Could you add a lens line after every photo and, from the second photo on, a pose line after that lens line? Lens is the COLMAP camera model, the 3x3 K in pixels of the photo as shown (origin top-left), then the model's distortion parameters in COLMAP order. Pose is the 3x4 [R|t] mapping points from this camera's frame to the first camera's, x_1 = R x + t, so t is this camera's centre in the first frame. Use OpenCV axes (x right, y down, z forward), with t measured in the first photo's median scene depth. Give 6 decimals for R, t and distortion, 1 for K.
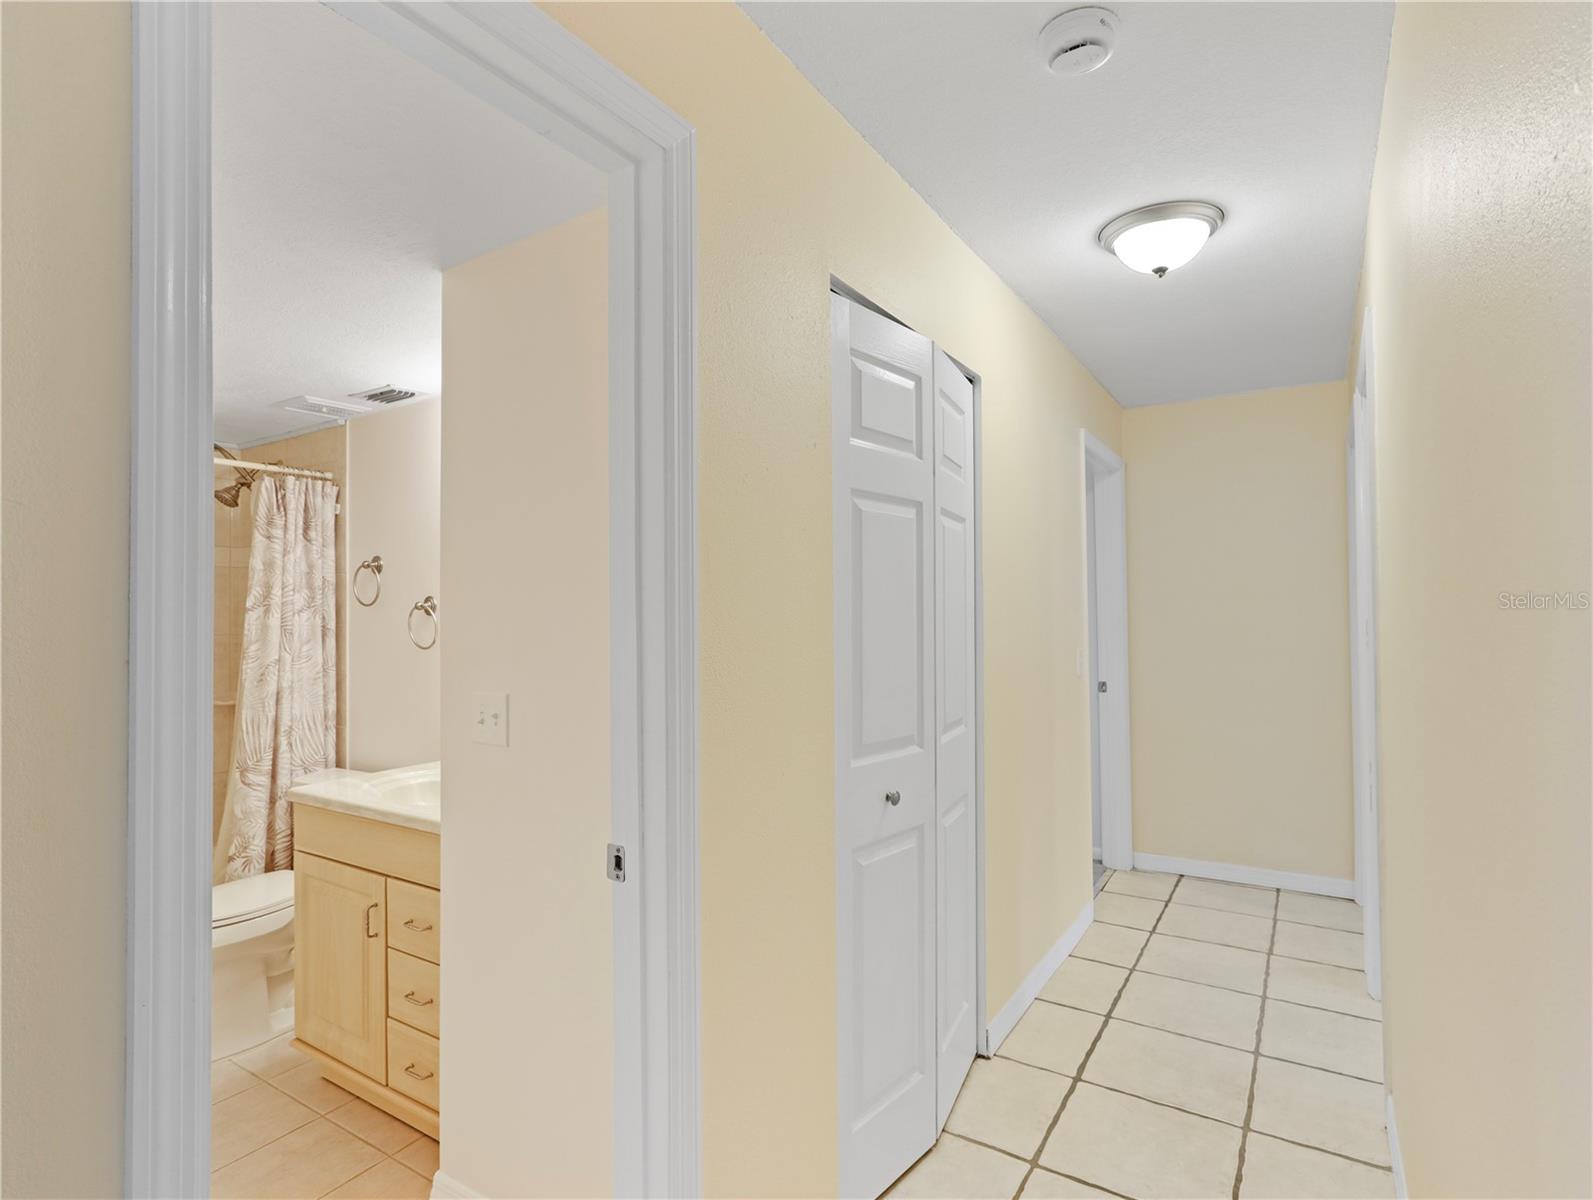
lens RADIAL K [[845.6, 0, 808.6], [0, 845.6, 596.8], [0, 0, 1]] dist [-0.004604, 0.000547]
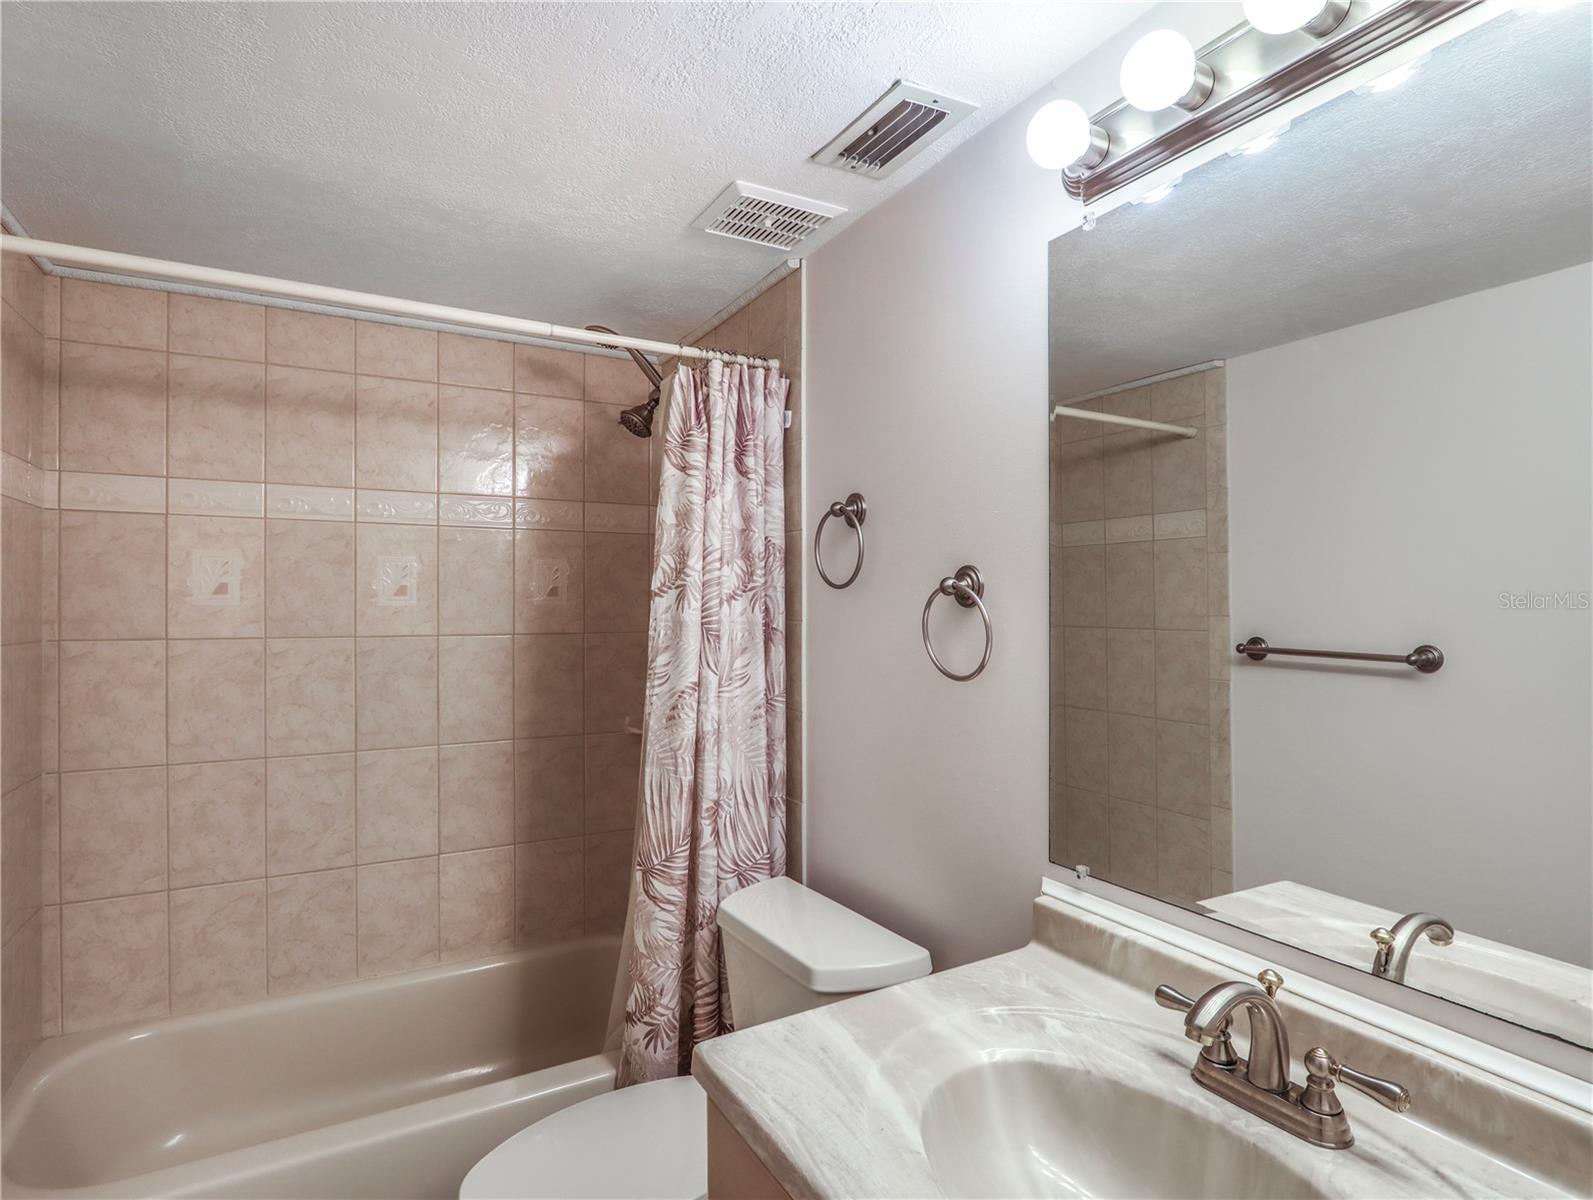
lens RADIAL K [[845.6, 0, 793.0], [0, 845.6, 599.0], [0, 0, 1]] dist [-0.004604, 0.000547]
pose [[0.883461, 0.005225, -0.468475, -0.301683], [0.001036, 0.999914, 0.013105, 0.010835], [0.468503, -0.012063, 0.883380, 0.521451]]
